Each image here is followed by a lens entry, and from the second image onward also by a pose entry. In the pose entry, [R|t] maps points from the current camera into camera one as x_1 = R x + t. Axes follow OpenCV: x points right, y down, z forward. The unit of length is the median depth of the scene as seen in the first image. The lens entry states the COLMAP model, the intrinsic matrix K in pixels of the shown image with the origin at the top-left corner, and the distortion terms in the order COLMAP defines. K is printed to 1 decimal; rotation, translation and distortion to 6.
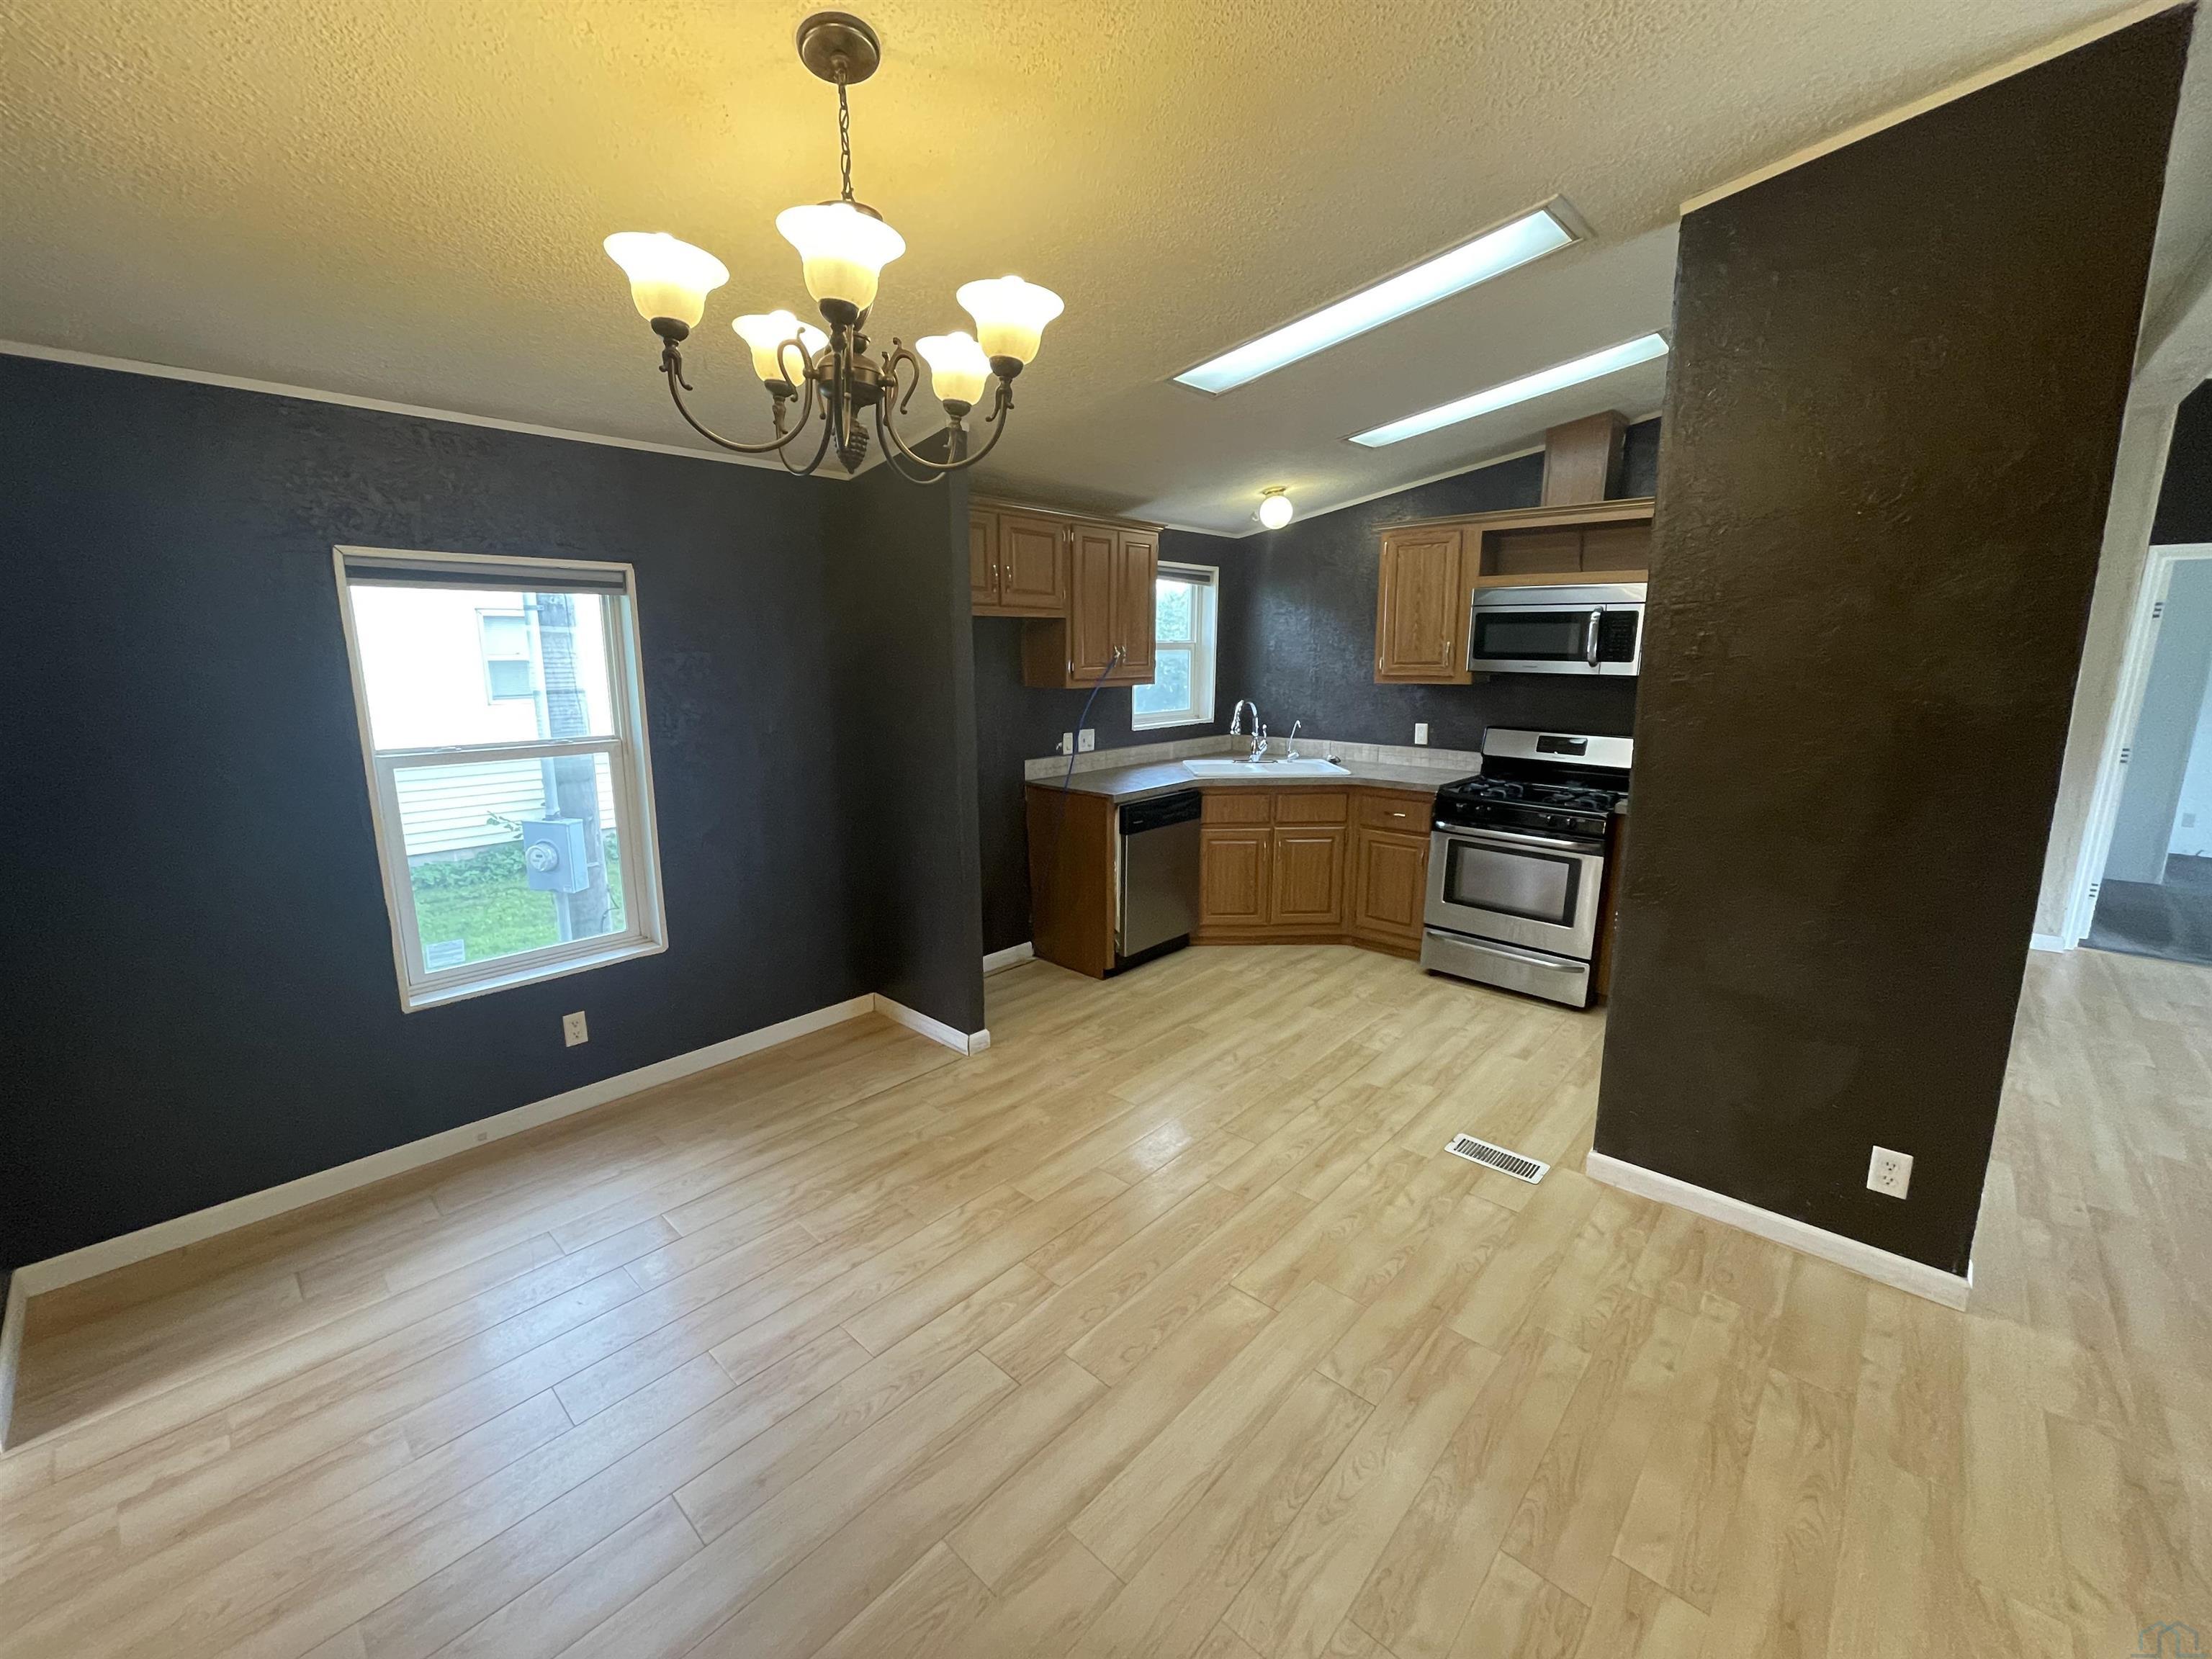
lens RADIAL K [[896.9, 0, 1105.6], [0, 896.9, 822.3], [0, 0, 1]] dist [-0.000342, 0.000162]
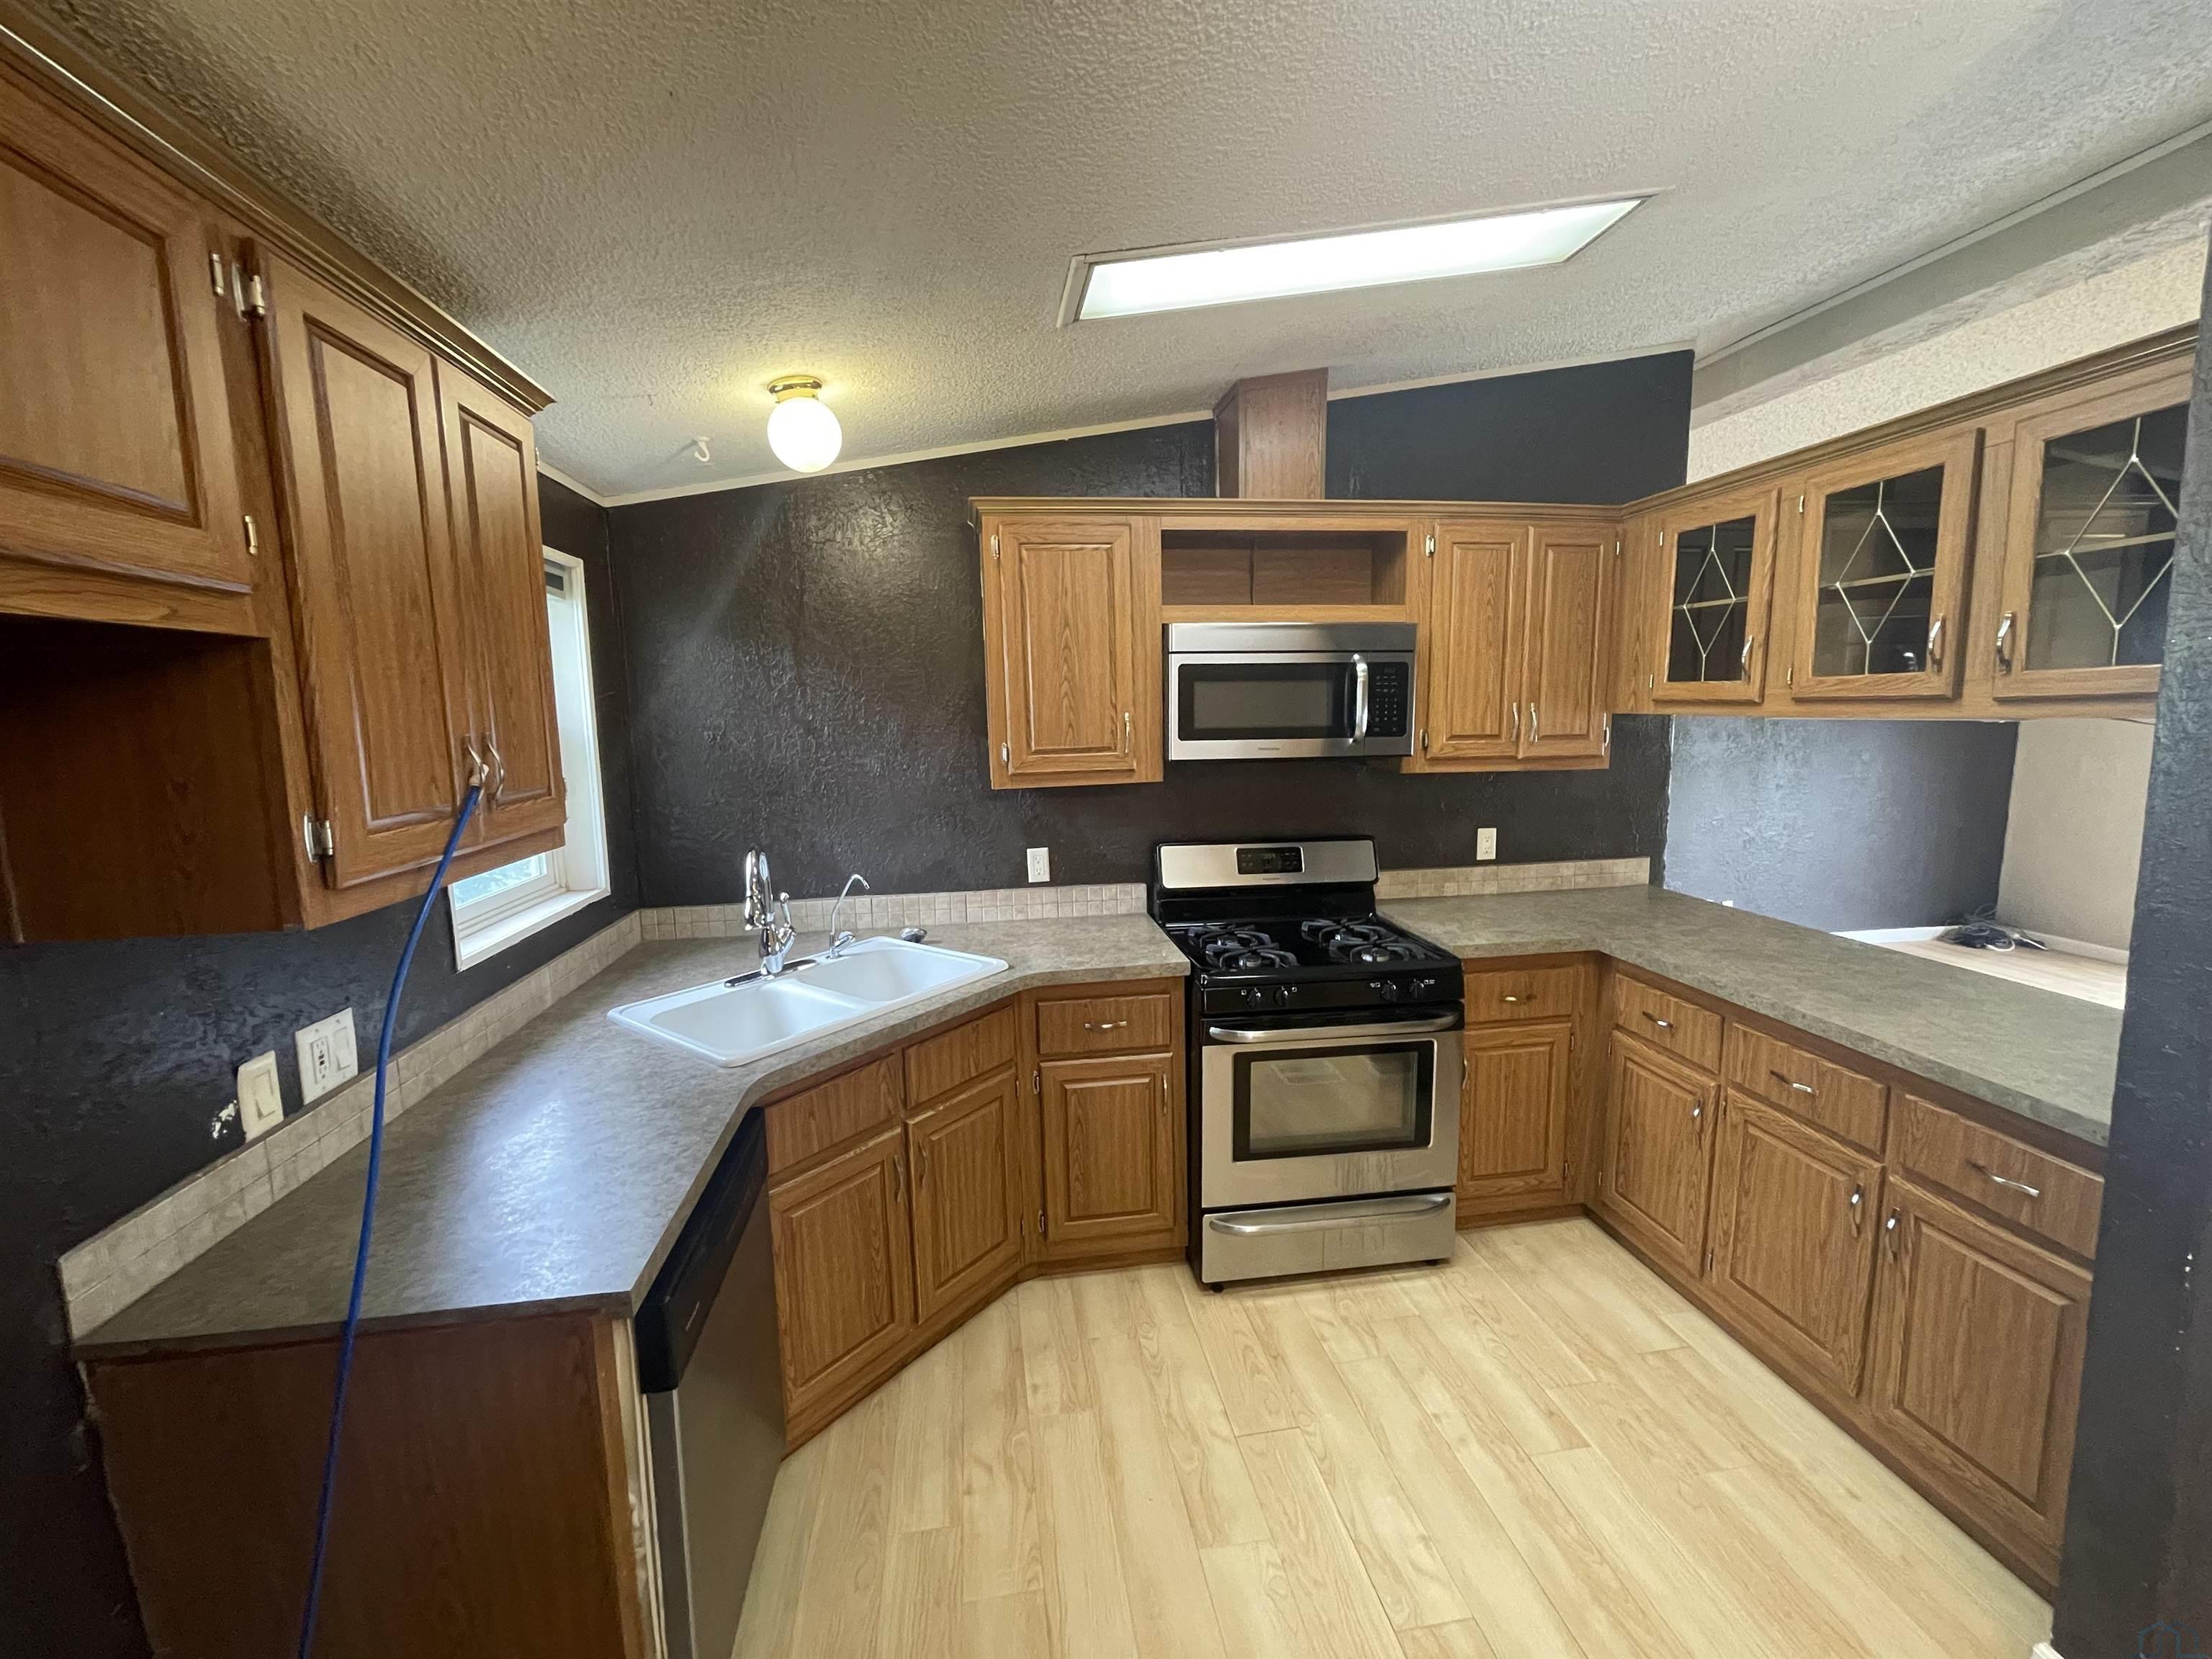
lens RADIAL K [[896.9, 0, 1104.4], [0, 896.9, 826.2], [0, 0, 1]] dist [-0.000342, 0.000162]
pose [[0.635507, -0.114169, 0.763607, -0.081388], [0.172120, 0.985068, 0.004035, -0.130323], [-0.752666, 0.128868, 0.645668, 0.631810]]
